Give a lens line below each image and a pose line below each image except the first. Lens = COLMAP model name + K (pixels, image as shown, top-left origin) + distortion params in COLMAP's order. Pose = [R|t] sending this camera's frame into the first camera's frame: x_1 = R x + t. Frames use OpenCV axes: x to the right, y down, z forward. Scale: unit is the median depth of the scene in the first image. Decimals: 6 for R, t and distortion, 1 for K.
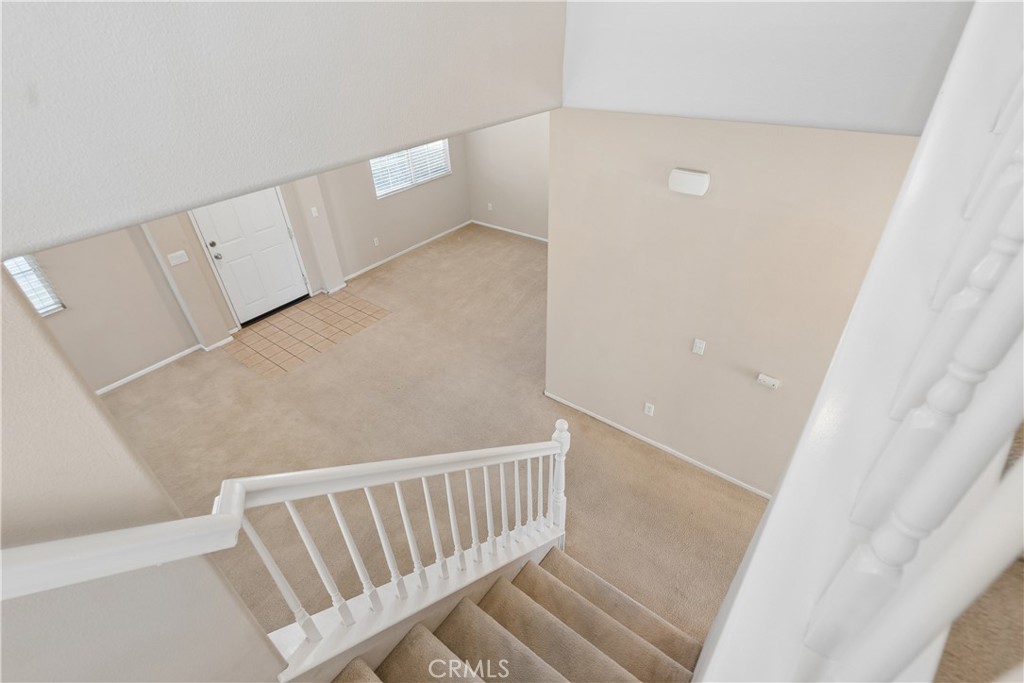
lens RADIAL K [[471.0, 0, 513.7], [0, 471.0, 342.2], [0, 0, 1]] dist [-0.011377, 0.004958]
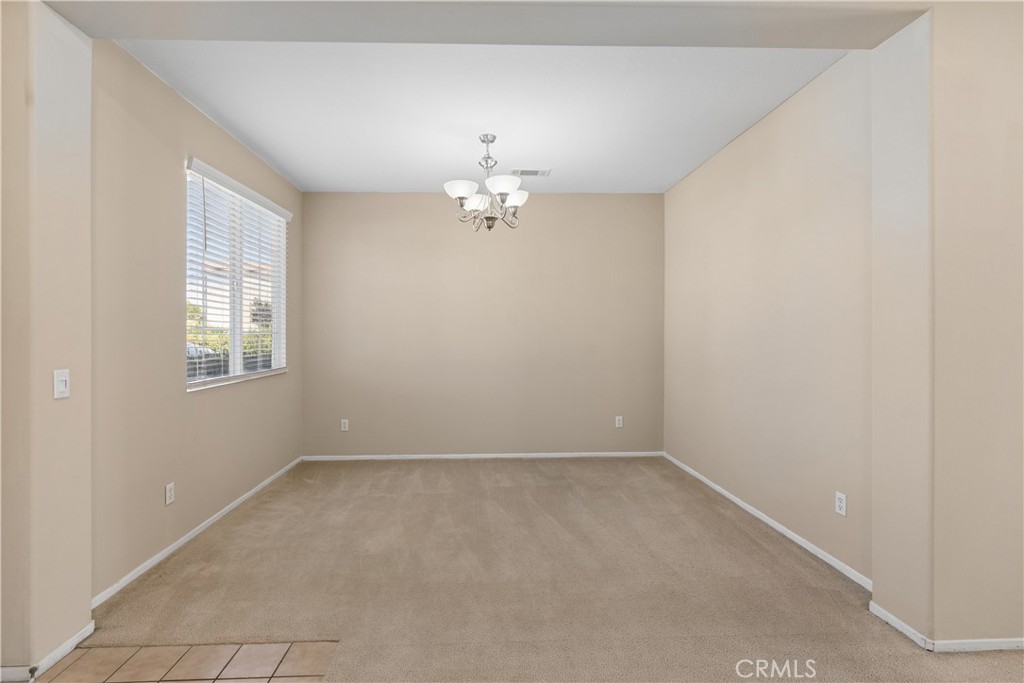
lens RADIAL K [[471.0, 0, 500.8], [0, 471.0, 337.8], [0, 0, 1]] dist [-0.011377, 0.004958]
pose [[0.763983, 0.023377, 0.644813, -0.366587], [0.353090, 0.821289, -0.448121, -0.044983], [-0.540054, 0.570033, 0.619196, 0.563093]]
